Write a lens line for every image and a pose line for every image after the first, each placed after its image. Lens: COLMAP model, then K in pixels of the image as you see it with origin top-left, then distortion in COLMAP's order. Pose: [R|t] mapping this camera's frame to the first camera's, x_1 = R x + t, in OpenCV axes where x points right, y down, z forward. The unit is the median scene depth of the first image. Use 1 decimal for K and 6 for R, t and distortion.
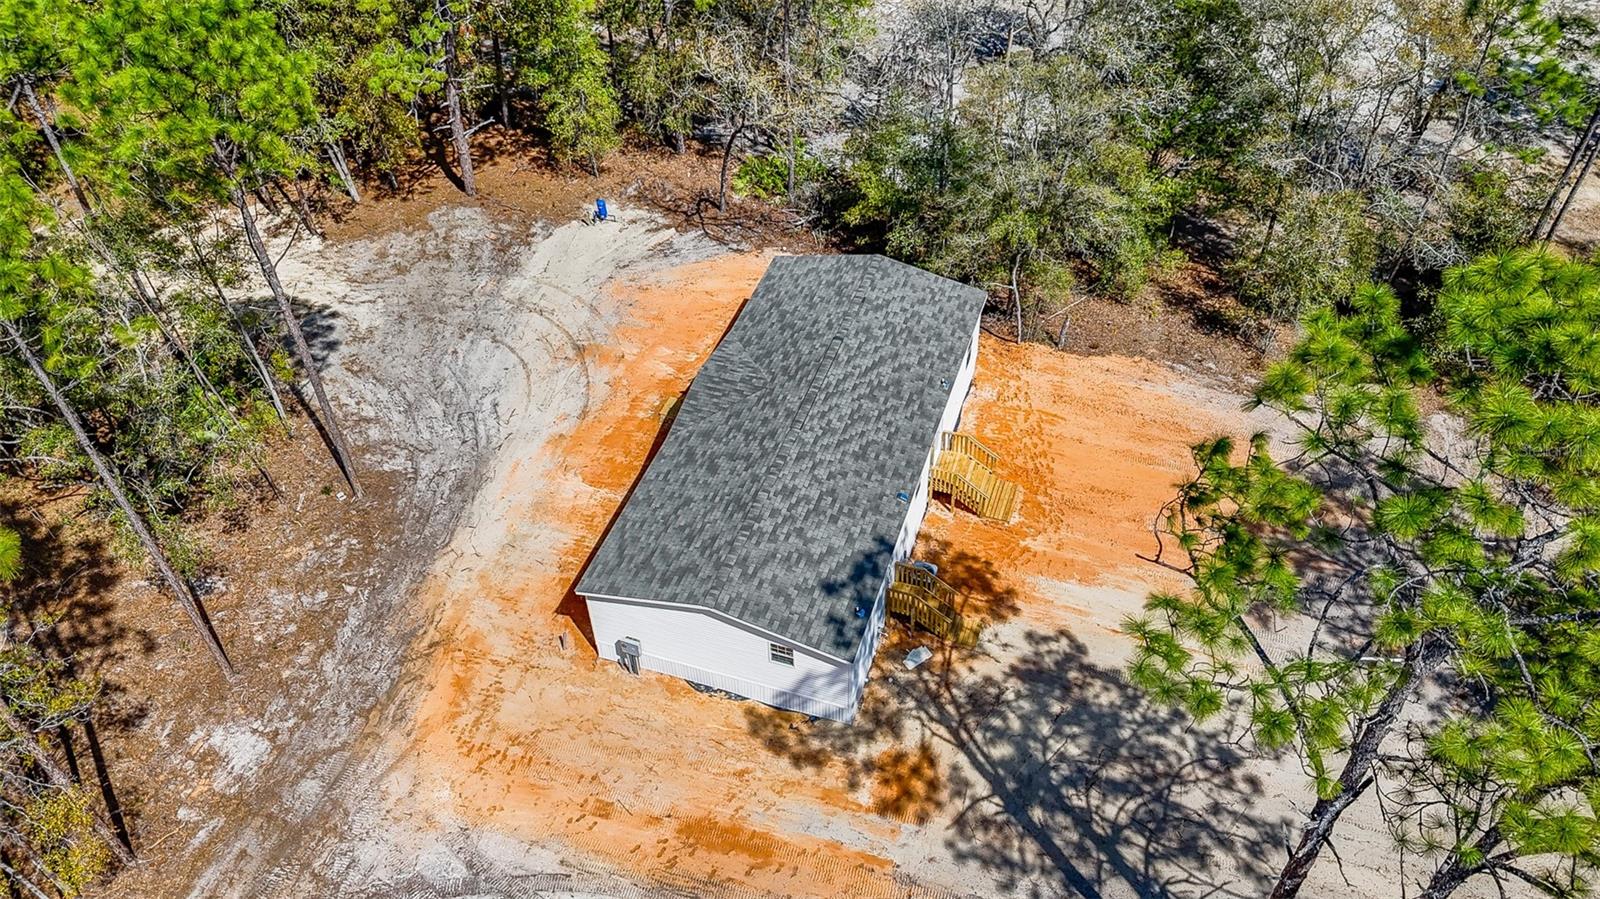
lens RADIAL K [[1199.6, 0, 800.0], [0, 1199.6, 449.5], [0, 0, 1]] dist [0.060418, -0.064270]
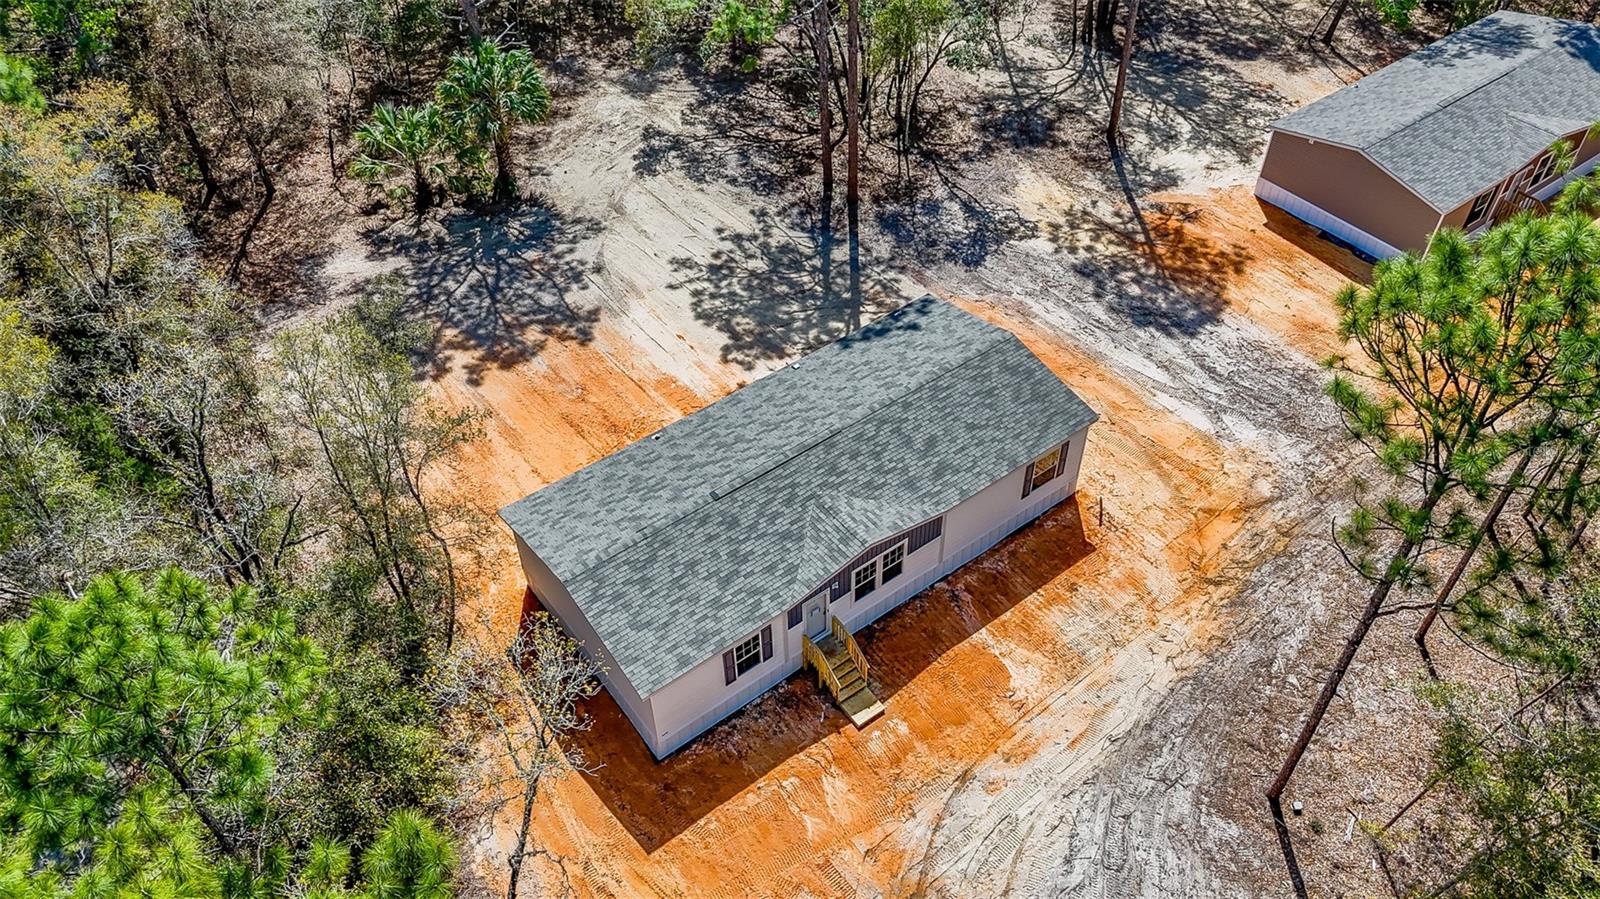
lens RADIAL K [[1199.6, 0, 800.0], [0, 1199.6, 449.5], [0, 0, 1]] dist [0.060418, -0.064270]
pose [[-0.825923, -0.382842, 0.413863, -0.406900], [0.409917, 0.096197, 0.907036, -0.963144], [-0.387064, 0.918791, 0.077482, 0.986425]]
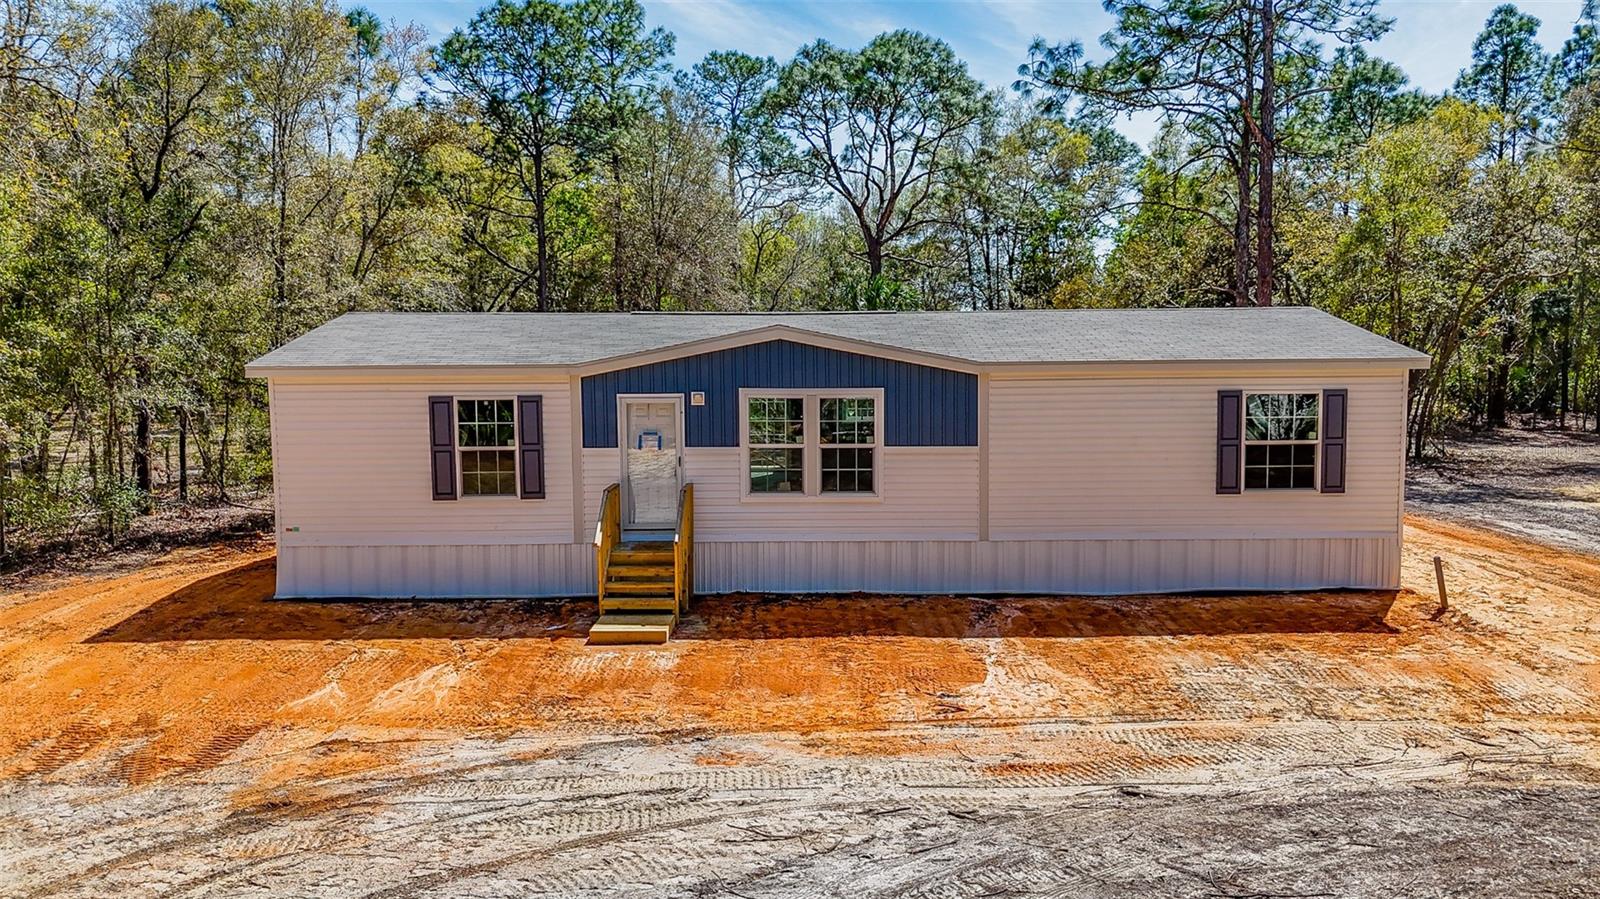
lens RADIAL K [[1199.6, 0, 800.0], [0, 1199.6, 449.5], [0, 0, 1]] dist [0.060418, -0.064270]
pose [[-0.321516, -0.067714, 0.944480, -0.554574], [0.668620, 0.690053, 0.277082, -0.168795], [-0.670503, 0.720585, -0.176588, 1.222500]]
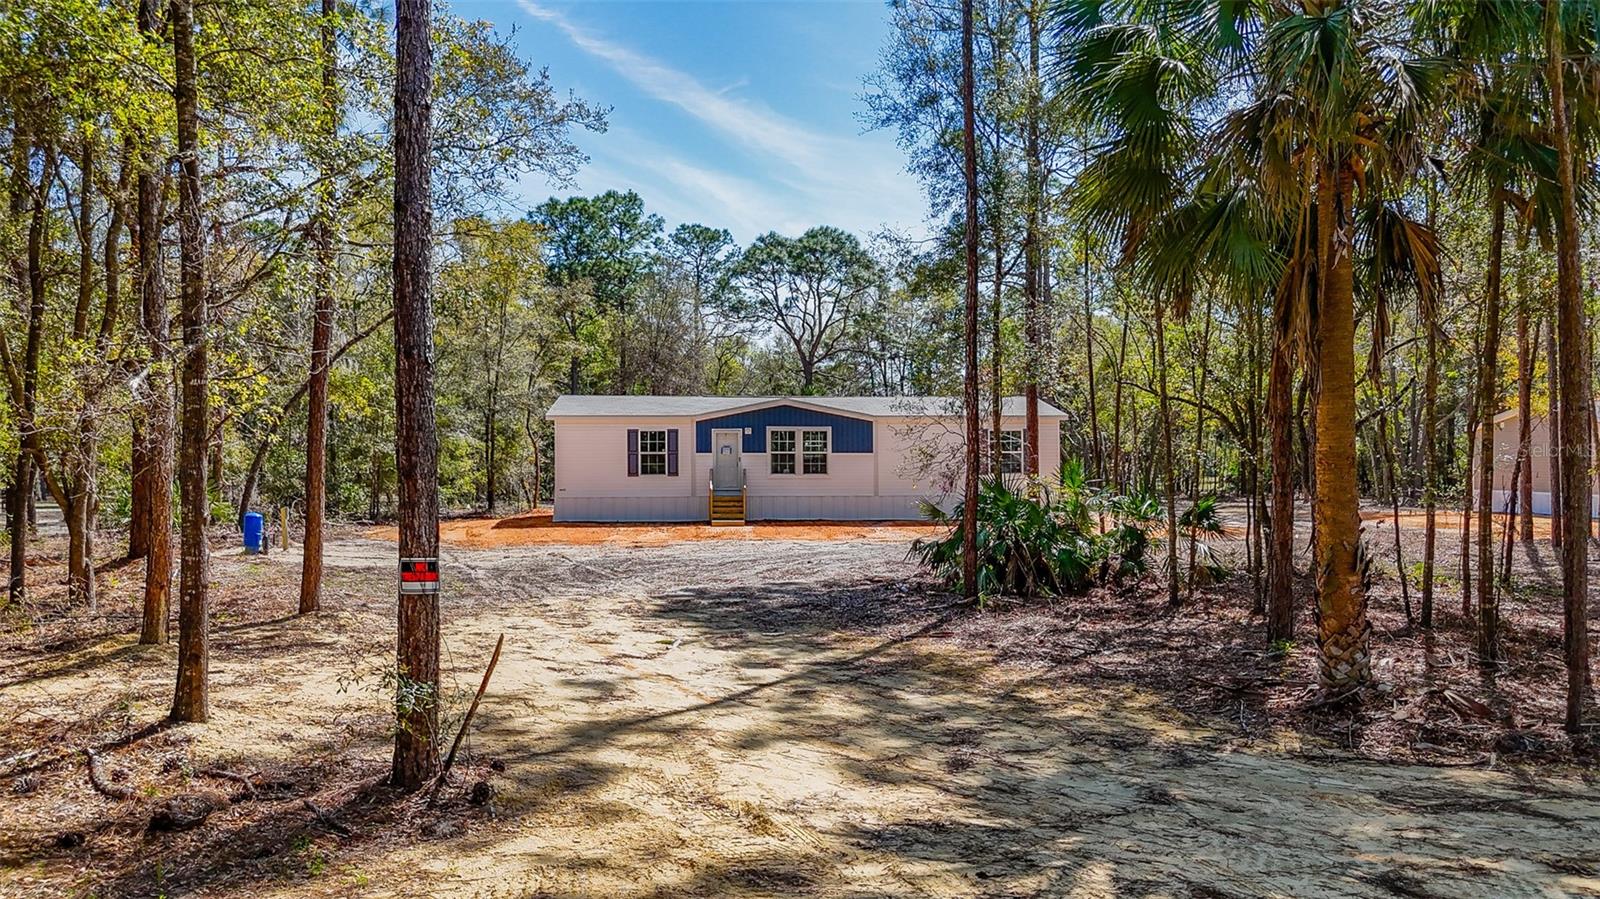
lens RADIAL K [[1199.6, 0, 800.0], [0, 1199.6, 449.5], [0, 0, 1]] dist [0.060418, -0.064270]
pose [[-0.392510, 0.025470, 0.919395, -1.098085], [0.648020, 0.717028, 0.256790, -0.312930], [-0.652691, 0.696579, -0.297946, 1.454983]]
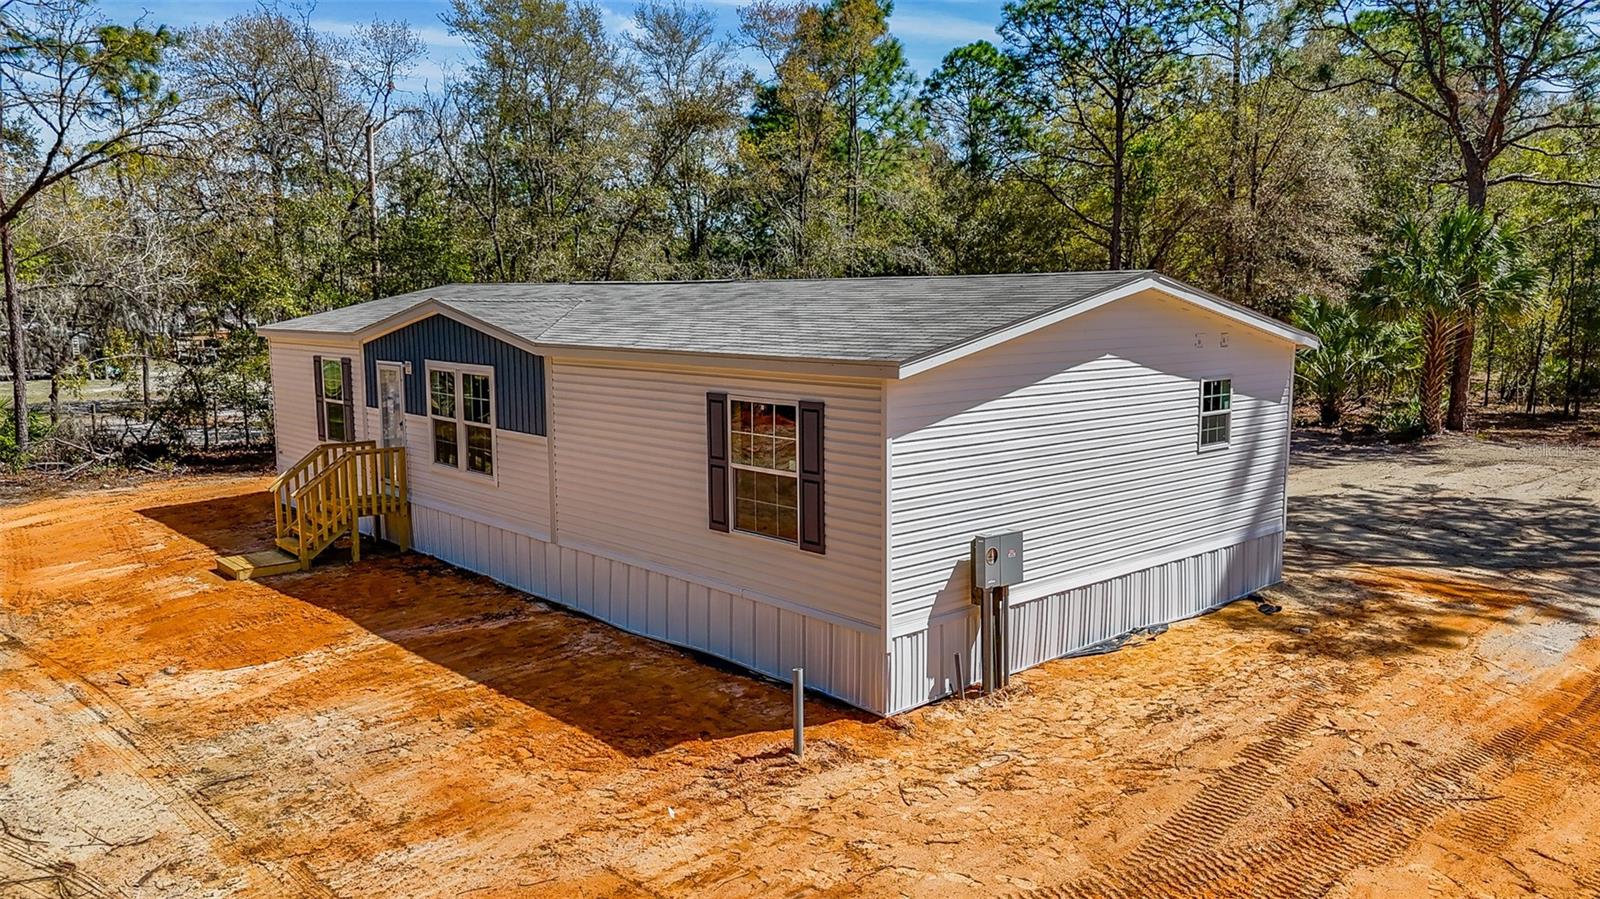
lens RADIAL K [[1199.6, 0, 800.0], [0, 1199.6, 449.5], [0, 0, 1]] dist [0.060418, -0.064270]
pose [[0.493337, -0.099123, 0.864172, -0.447098], [0.604947, 0.752972, -0.258983, 0.189103], [-0.625026, 0.650544, 0.431433, 0.840880]]
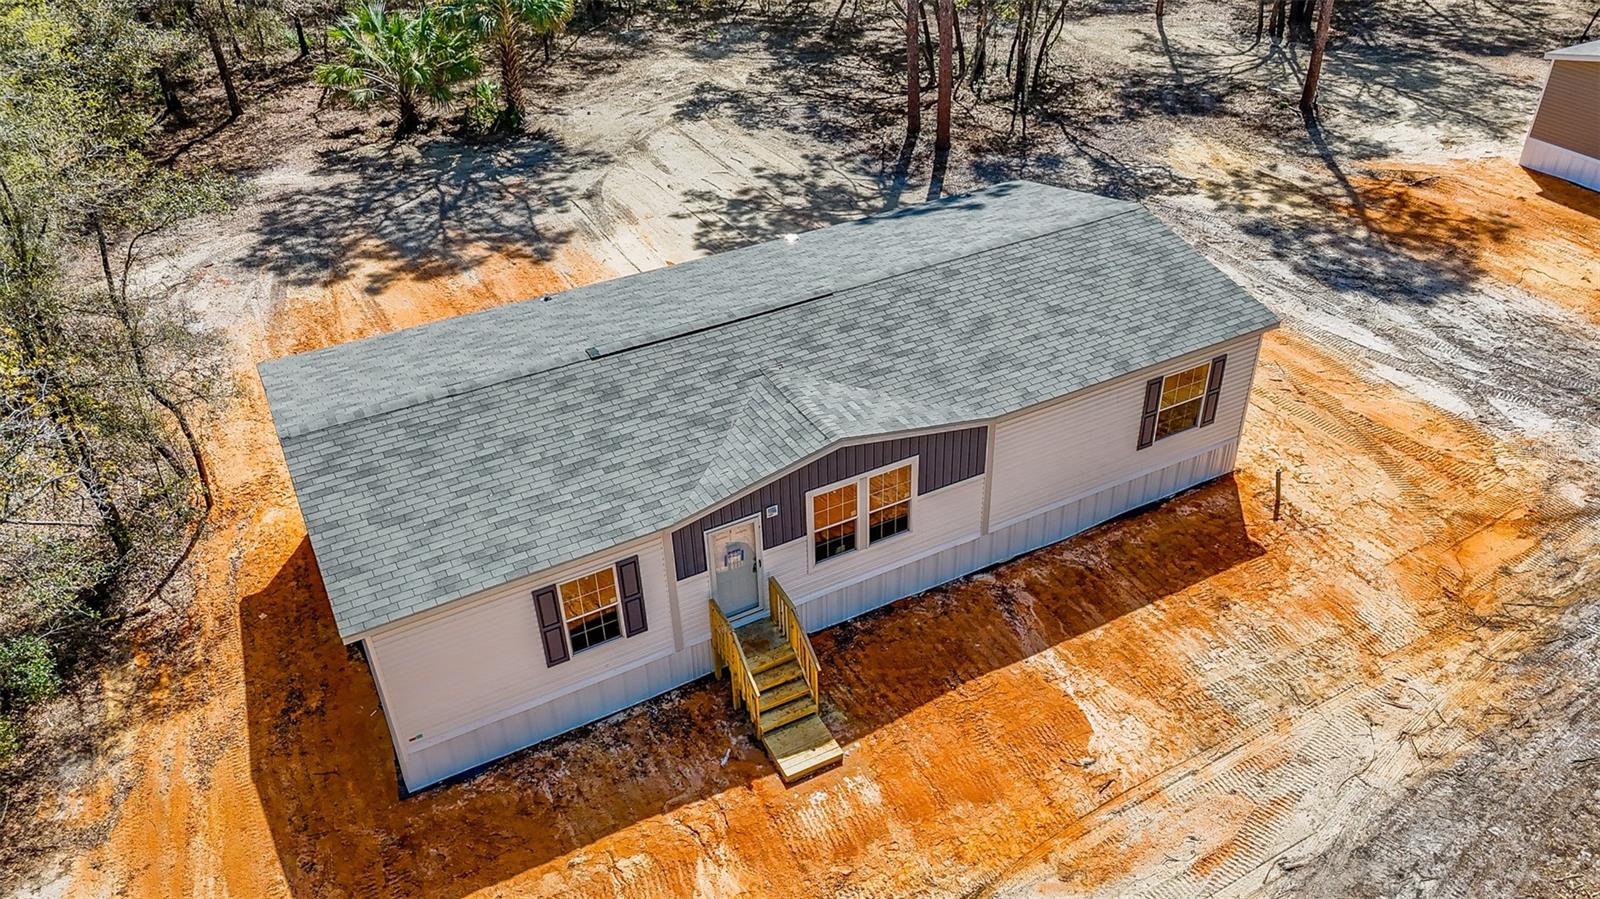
lens RADIAL K [[1198.8, 0, 800.0], [0, 1198.8, 449.5], [0, 0, 1]] dist [0.026967, -0.000360]
pose [[-0.725097, -0.363841, 0.584683, -0.382598], [0.505154, 0.296015, 0.810675, -0.503073], [-0.468032, 0.883173, -0.030844, 1.135376]]
